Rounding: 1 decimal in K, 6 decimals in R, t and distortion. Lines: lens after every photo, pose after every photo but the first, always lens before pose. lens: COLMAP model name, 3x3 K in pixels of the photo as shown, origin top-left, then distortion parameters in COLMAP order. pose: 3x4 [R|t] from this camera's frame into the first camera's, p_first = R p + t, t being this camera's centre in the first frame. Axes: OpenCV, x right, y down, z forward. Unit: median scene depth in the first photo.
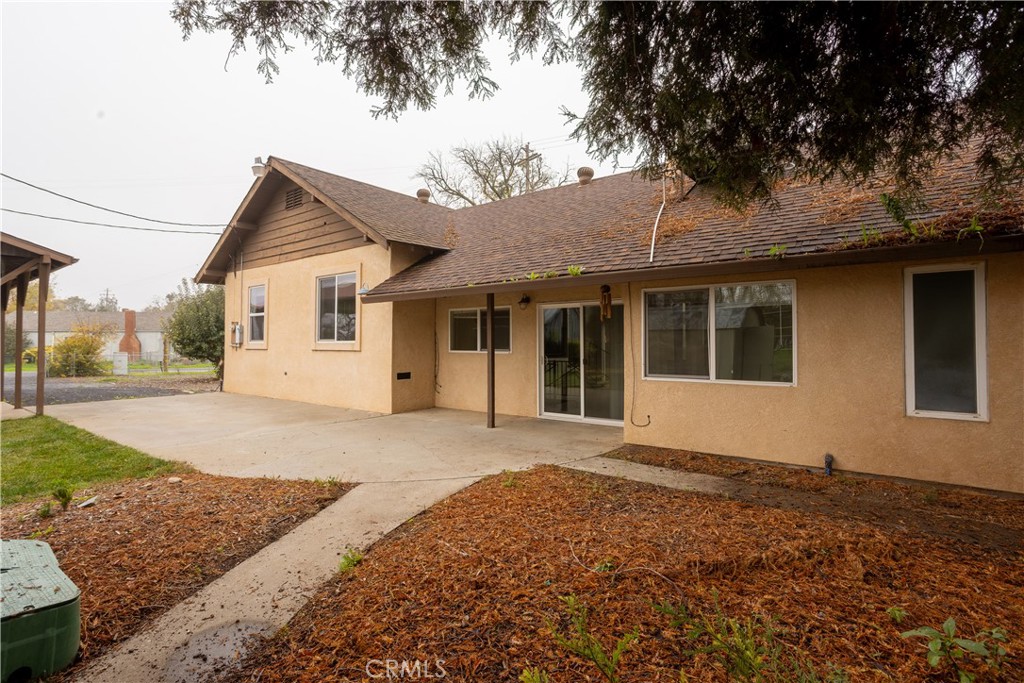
lens RADIAL K [[506.4, 0, 505.1], [0, 506.4, 337.9], [0, 0, 1]] dist [-0.013717, 0.001317]
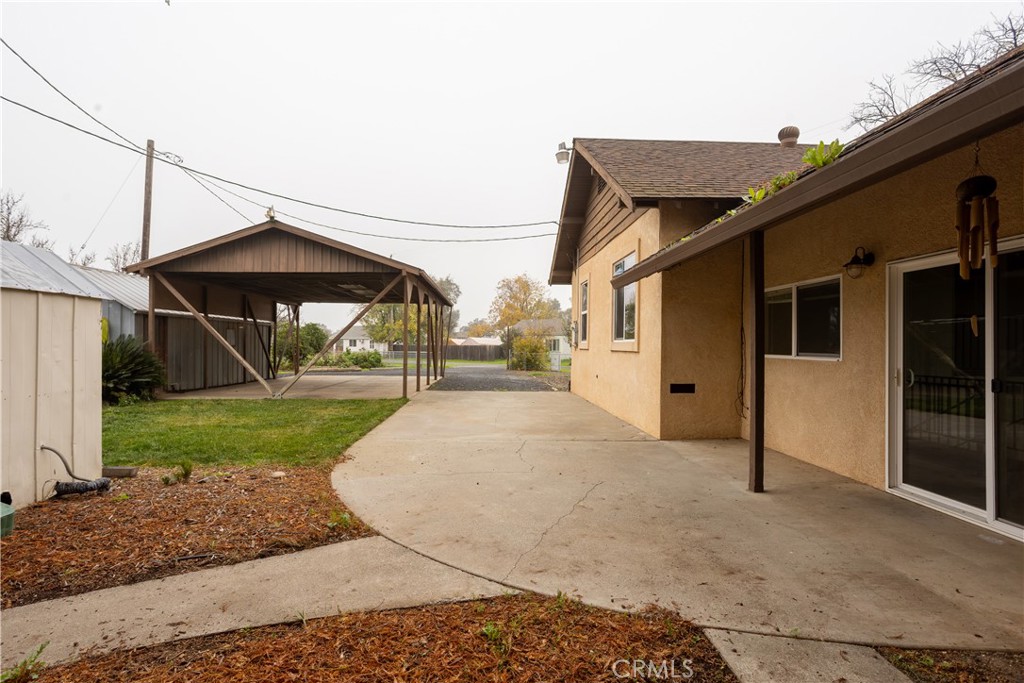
lens RADIAL K [[506.4, 0, 507.0], [0, 506.4, 342.9], [0, 0, 1]] dist [-0.013717, 0.001317]
pose [[0.640533, 0.008006, -0.767889, 0.186205], [-0.007946, 0.999961, 0.003797, 0.010783], [0.767889, 0.003669, 0.640572, 0.358840]]
